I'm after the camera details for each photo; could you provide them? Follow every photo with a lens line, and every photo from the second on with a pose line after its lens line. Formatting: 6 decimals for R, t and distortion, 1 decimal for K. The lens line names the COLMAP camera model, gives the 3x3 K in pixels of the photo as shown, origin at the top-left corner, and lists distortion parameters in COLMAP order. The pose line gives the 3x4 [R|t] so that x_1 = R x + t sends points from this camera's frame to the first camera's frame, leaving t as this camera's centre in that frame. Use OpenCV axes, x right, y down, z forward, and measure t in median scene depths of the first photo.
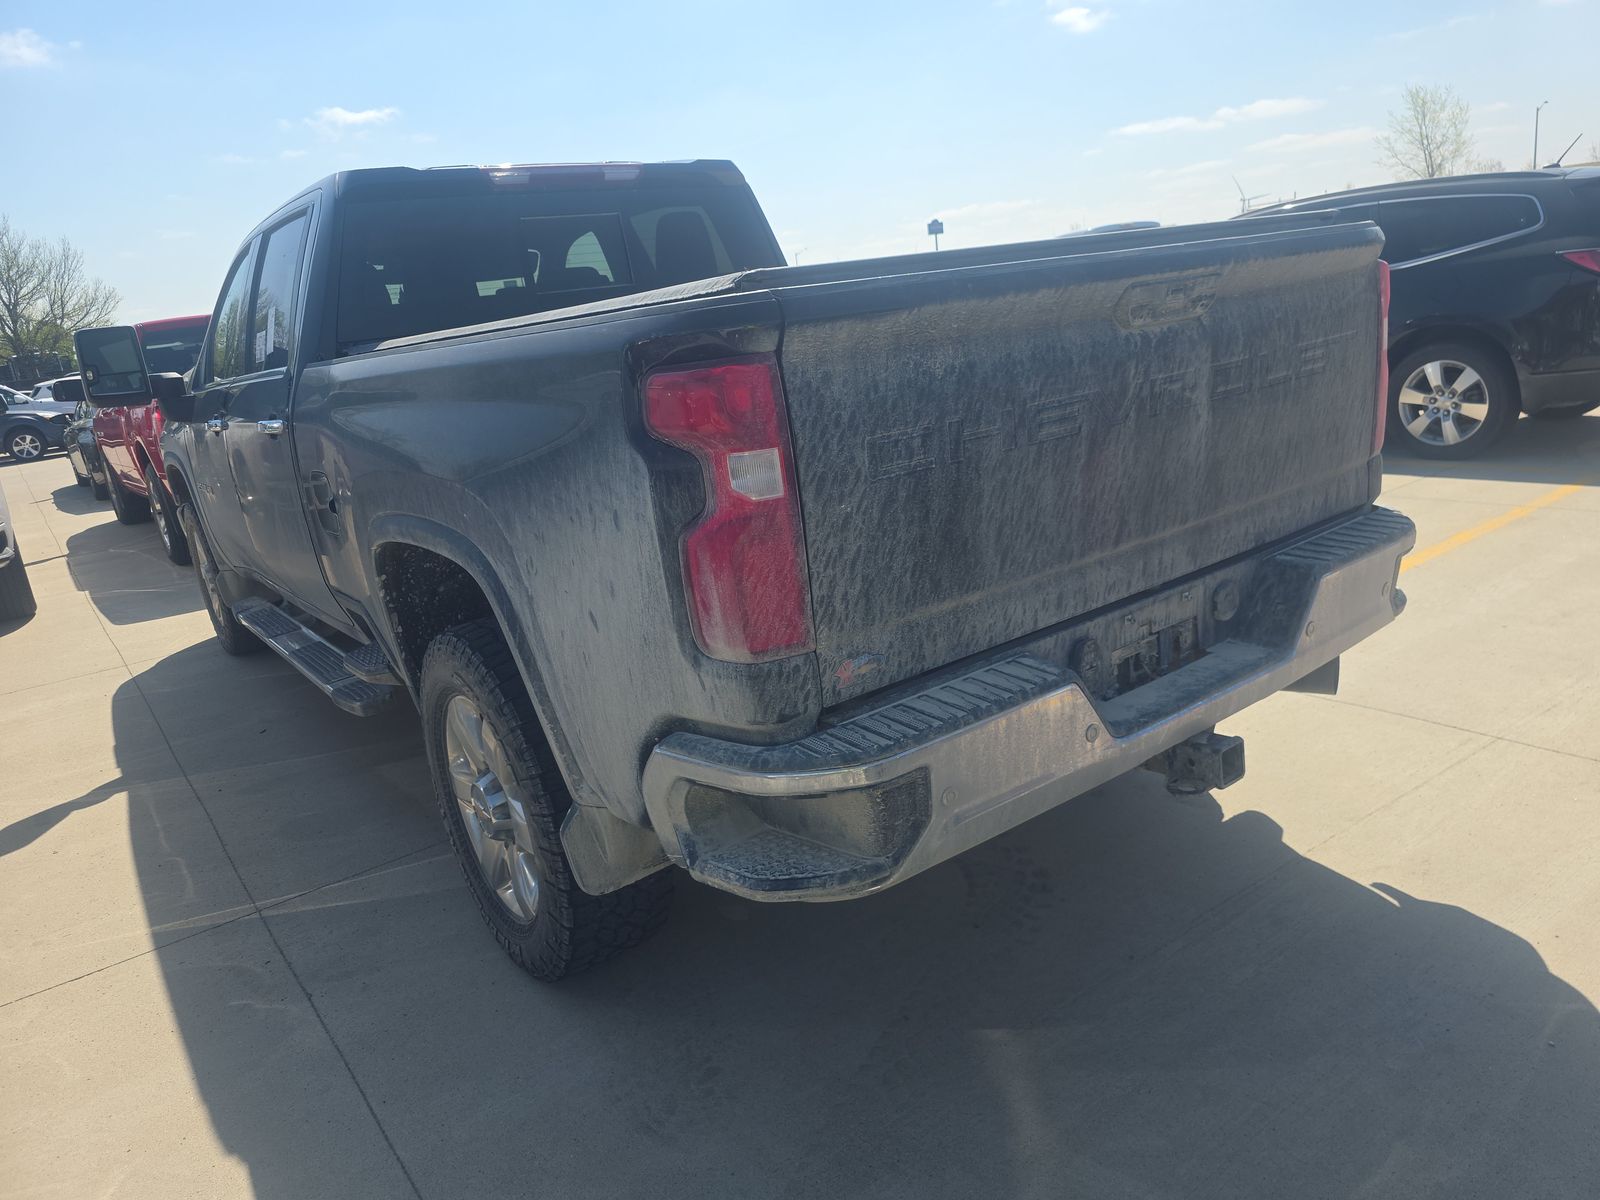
lens RADIAL K [[1082.3, 0, 814.8], [0, 1082.3, 595.7], [0, 0, 1]] dist [0.054622, -0.046421]
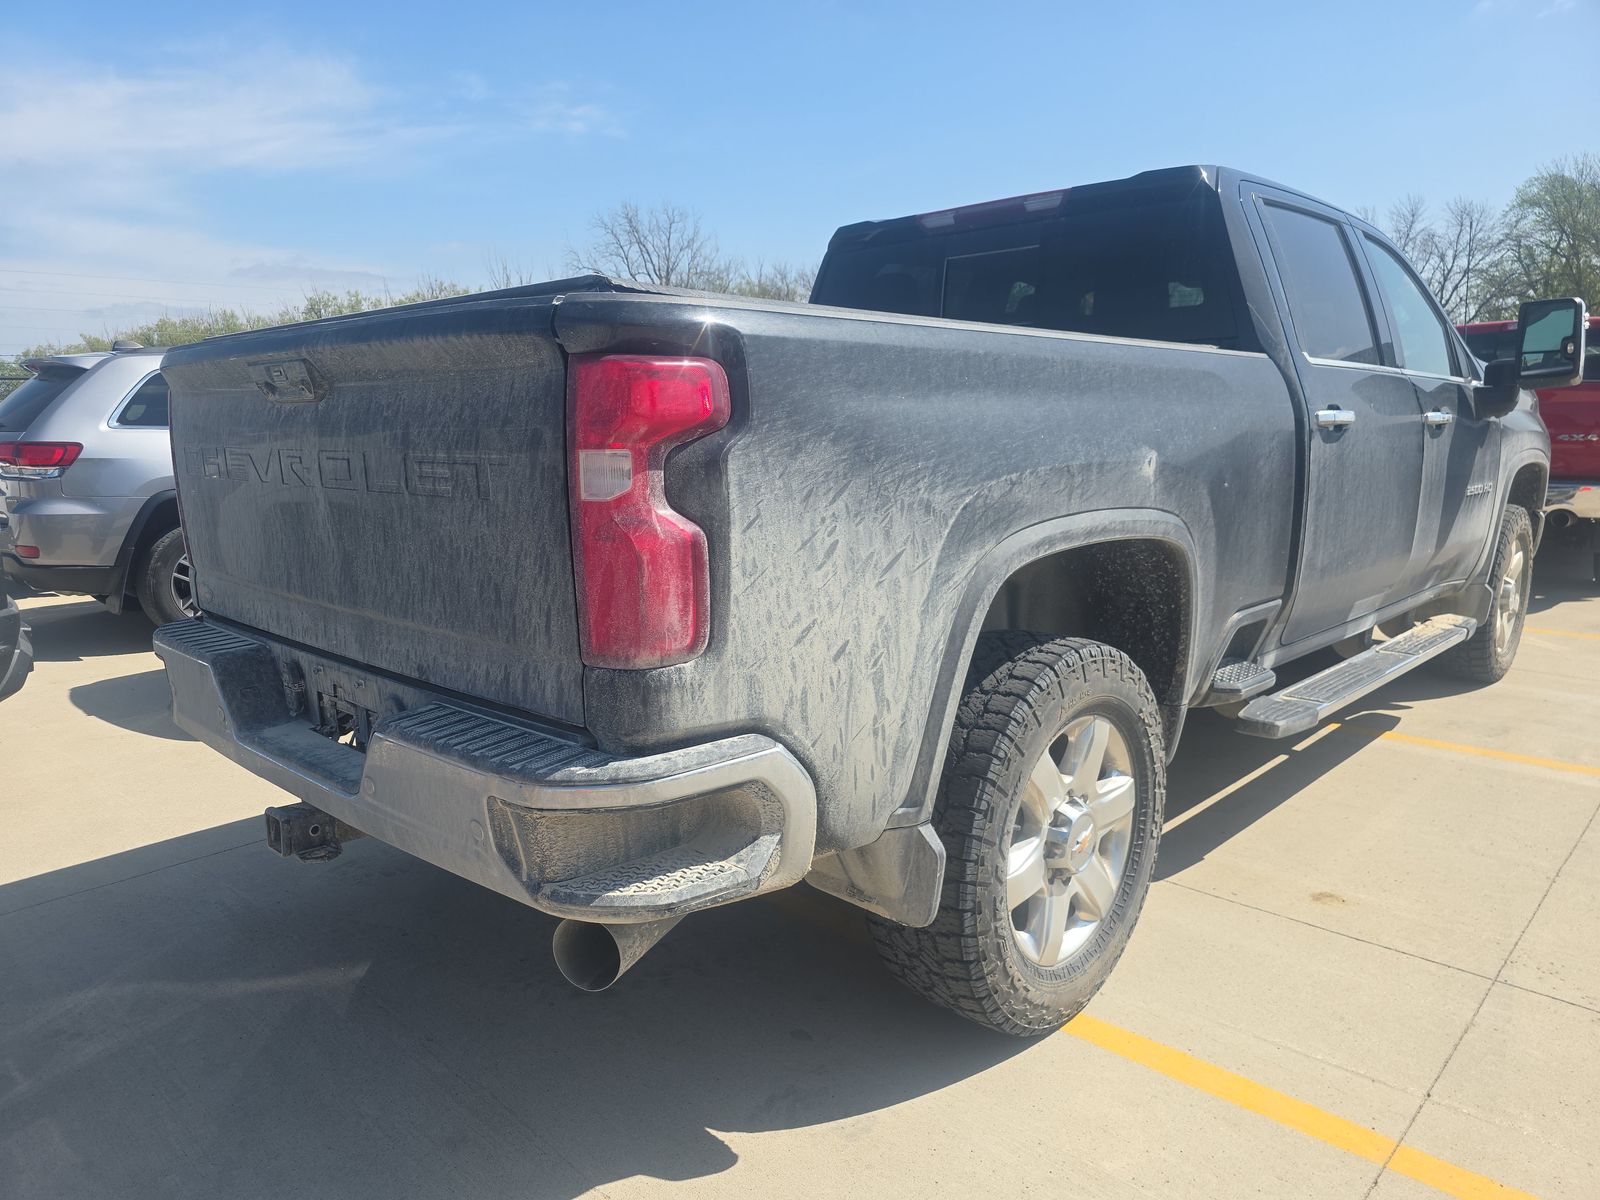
lens RADIAL K [[1082.3, 0, 799.6], [0, 1082.3, 615.3], [0, 0, 1]] dist [0.054622, -0.046421]
pose [[0.172259, 0.292185, -0.940720, 1.479378], [-0.261511, 0.934292, 0.242302, -0.447424], [0.949705, 0.204270, 0.237350, 1.274284]]
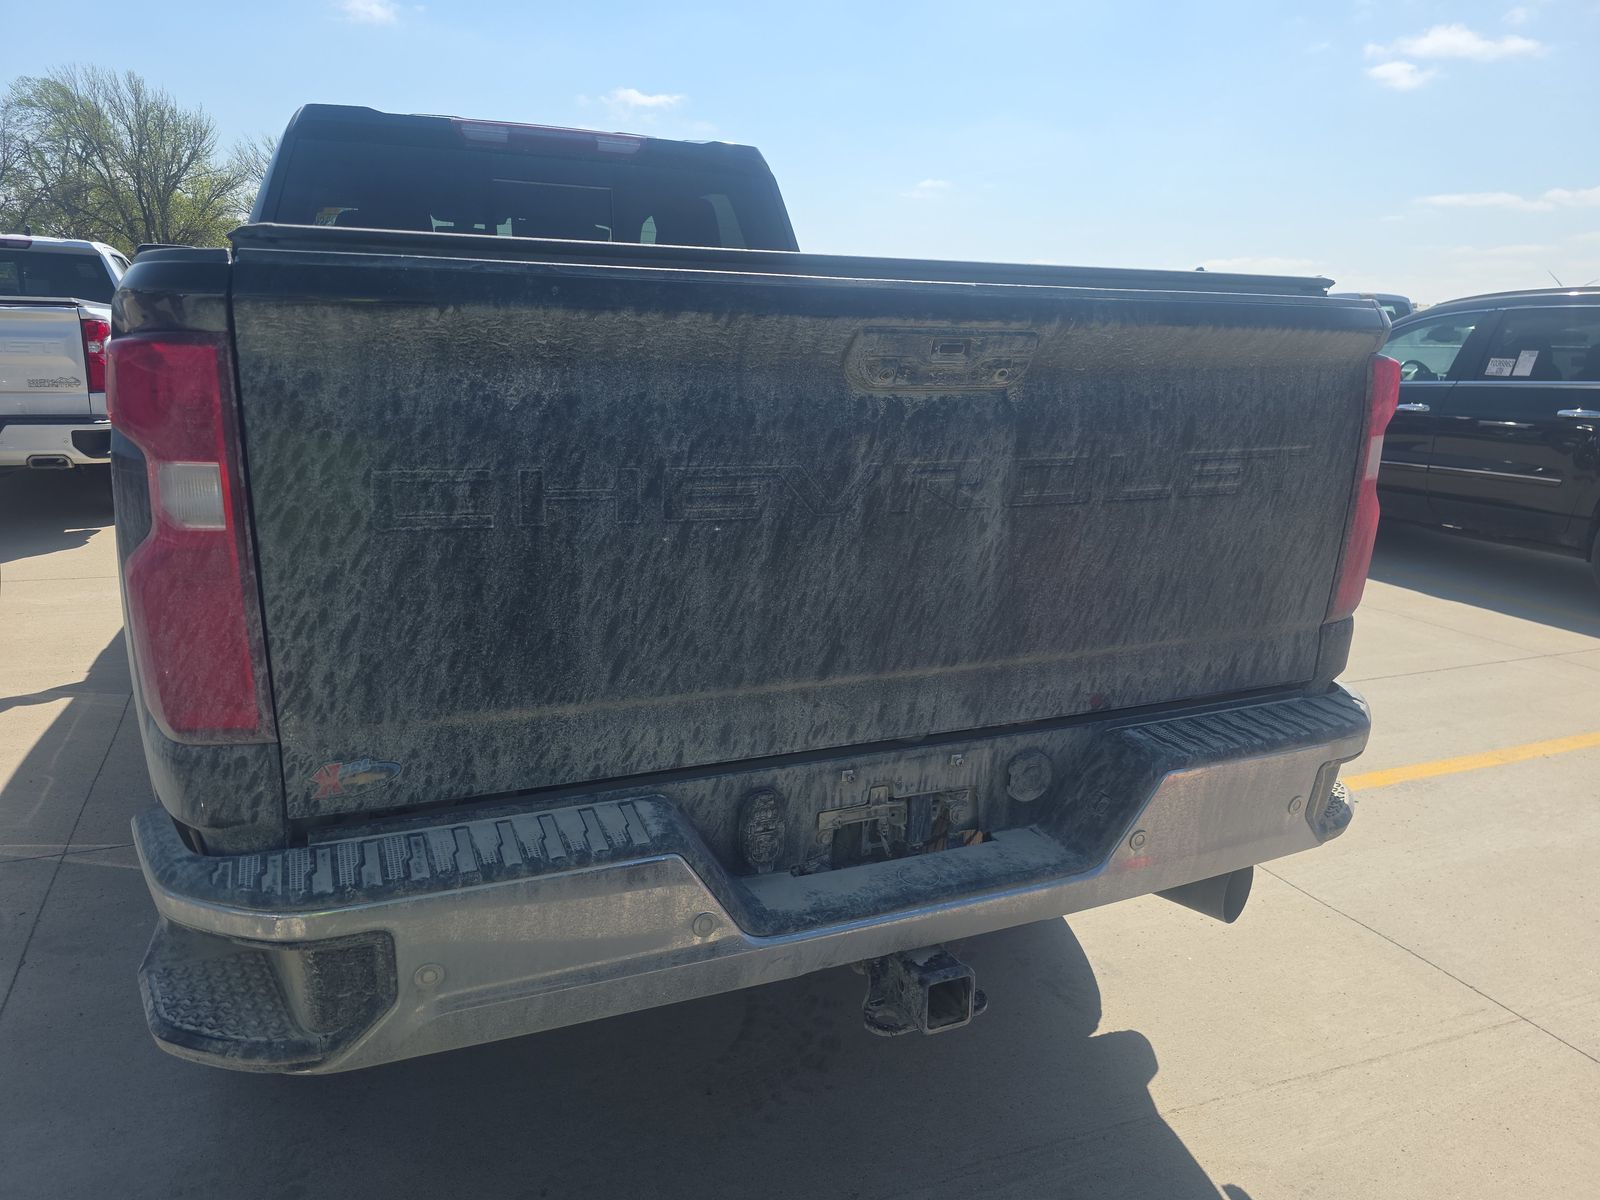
lens RADIAL K [[1082.3, 0, 785.1], [0, 1082.3, 606.1], [0, 0, 1]] dist [0.054622, -0.046421]
pose [[0.962426, 0.193514, -0.190495, 0.393094], [-0.194112, 0.980854, 0.015695, -0.102441], [0.189885, 0.021872, 0.981563, 0.281096]]
